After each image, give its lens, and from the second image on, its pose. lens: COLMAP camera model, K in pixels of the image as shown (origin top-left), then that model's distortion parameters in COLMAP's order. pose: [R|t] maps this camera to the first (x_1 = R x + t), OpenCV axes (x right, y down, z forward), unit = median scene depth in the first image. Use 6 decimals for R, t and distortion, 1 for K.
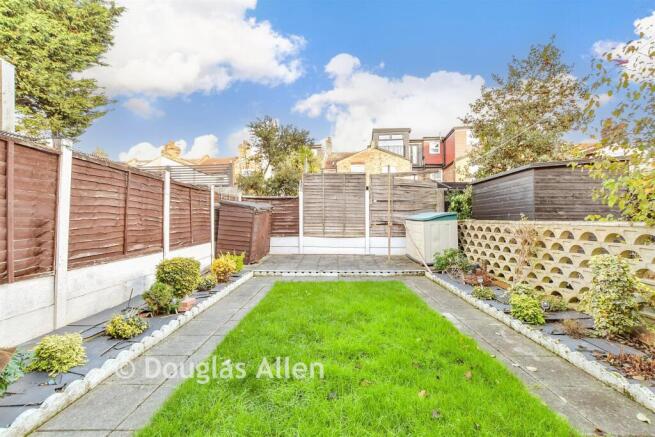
lens RADIAL K [[287.5, 0, 327.5], [0, 287.5, 218.5], [0, 0, 1]] dist [-0.001015, 0.000221]
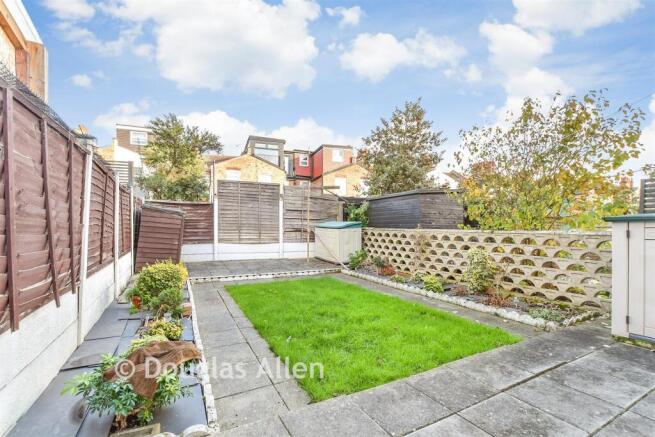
lens RADIAL K [[286.2, 0, 326.7], [0, 286.2, 232.5], [0, 0, 1]] dist [-0.001188, 0.000013]
pose [[0.892330, -0.000915, 0.451382, -0.260449], [-0.010502, 0.999685, 0.022789, -0.001947], [-0.451261, -0.025076, 0.892040, -0.070379]]
